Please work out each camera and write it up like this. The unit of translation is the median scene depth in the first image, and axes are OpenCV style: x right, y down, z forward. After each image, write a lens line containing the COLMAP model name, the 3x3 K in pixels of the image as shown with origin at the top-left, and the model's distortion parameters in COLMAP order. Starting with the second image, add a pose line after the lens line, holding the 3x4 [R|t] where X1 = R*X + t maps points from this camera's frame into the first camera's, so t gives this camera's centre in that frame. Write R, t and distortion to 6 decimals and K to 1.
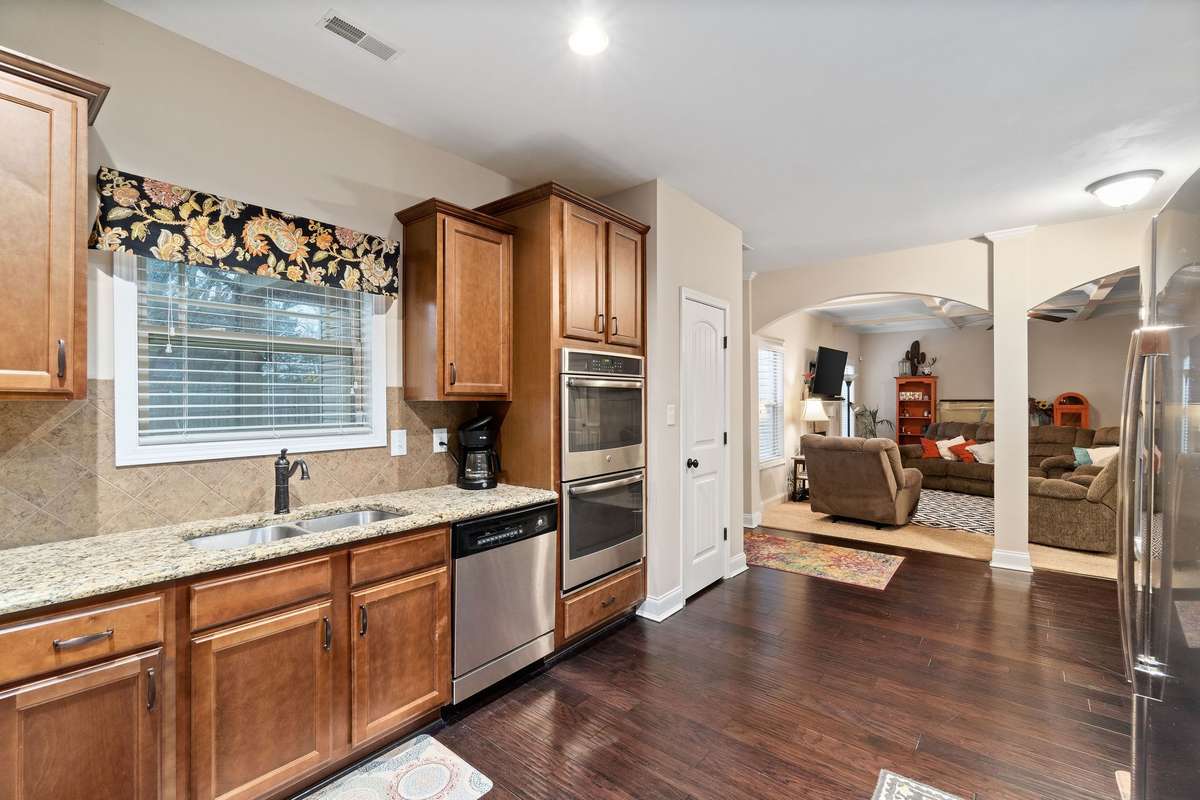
lens RADIAL K [[519.6, 0, 598.9], [0, 519.6, 399.0], [0, 0, 1]] dist [-0.003205, -0.003497]
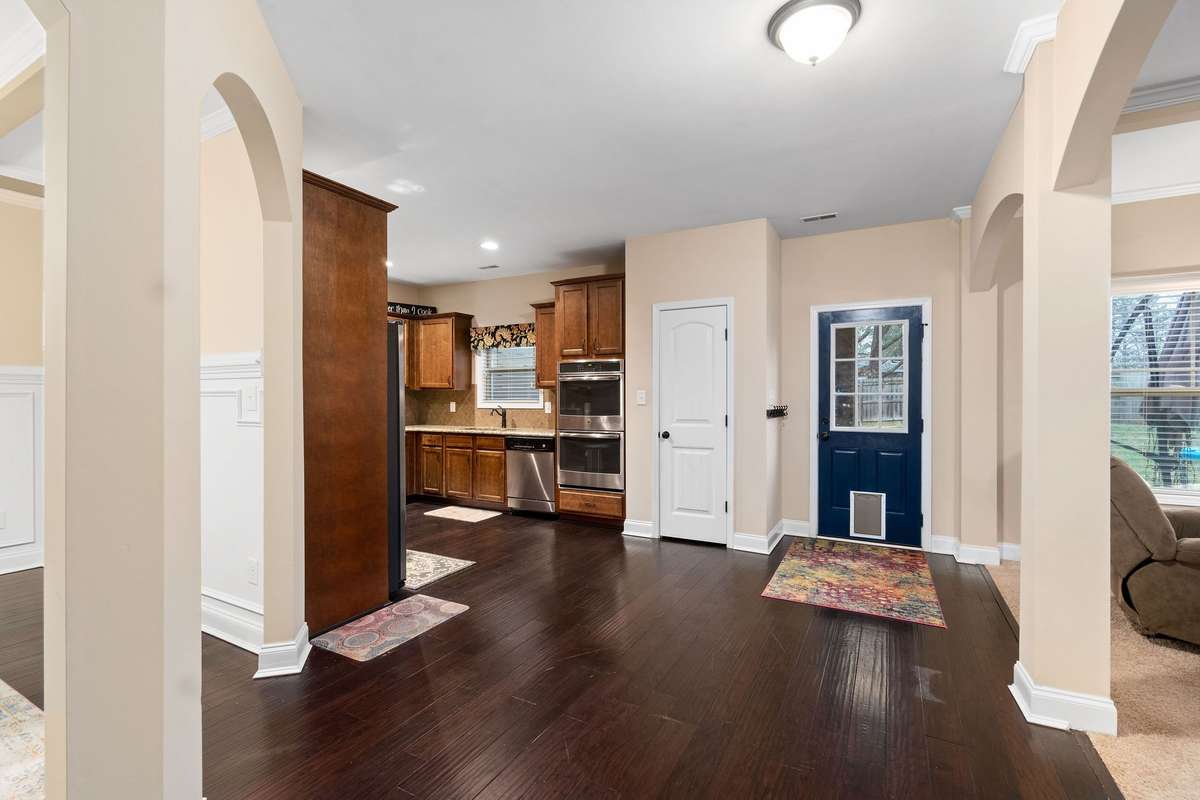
lens RADIAL K [[535.7, 0, 600.6], [0, 535.7, 400.7], [0, 0, 1]] dist [0.002599, 0.000079]
pose [[0.180902, 0.010364, -0.983447, 1.630719], [0.005995, 0.999914, 0.011640, 0.022024], [0.983483, -0.008002, 0.180824, 0.652286]]
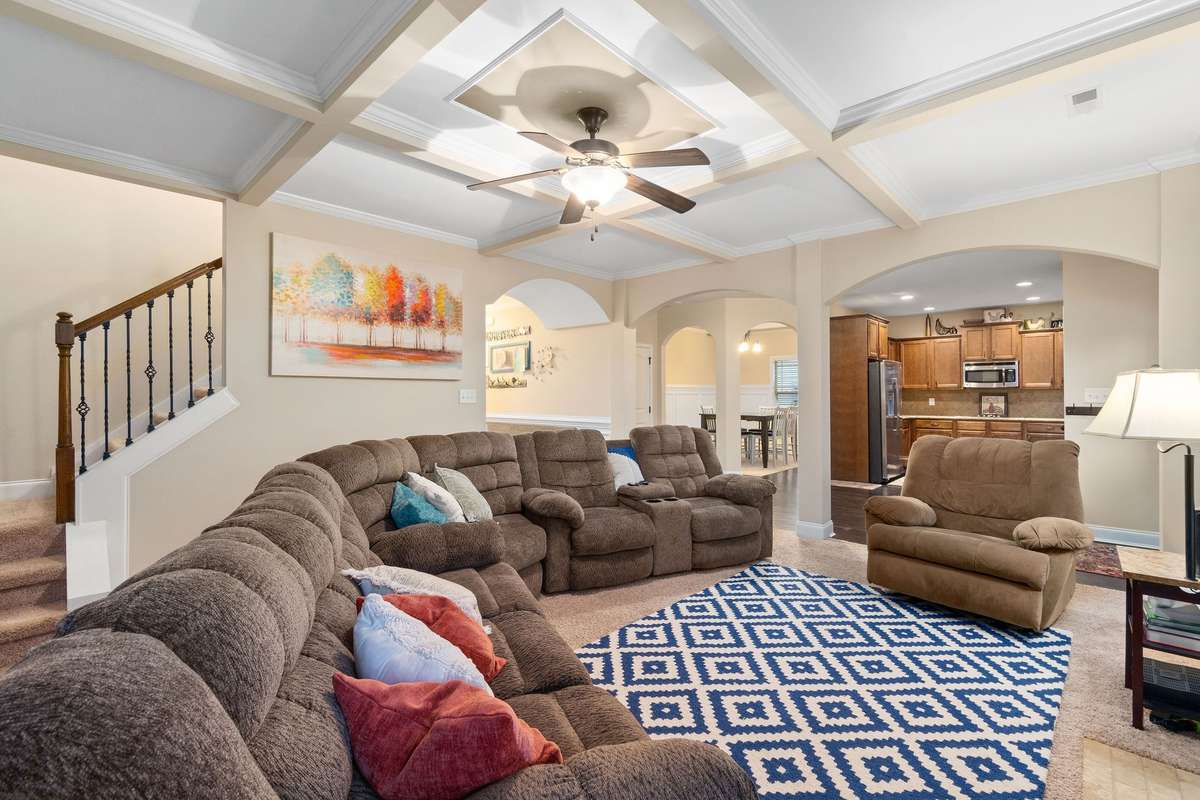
lens RADIAL K [[519.6, 0, 609.9], [0, 519.6, 391.5], [0, 0, 1]] dist [-0.003205, -0.003497]
pose [[-0.996743, 0.006118, 0.080412, 1.521351], [0.004748, 0.999840, -0.017223, 0.042382], [-0.080504, -0.016785, -0.996613, 2.731972]]
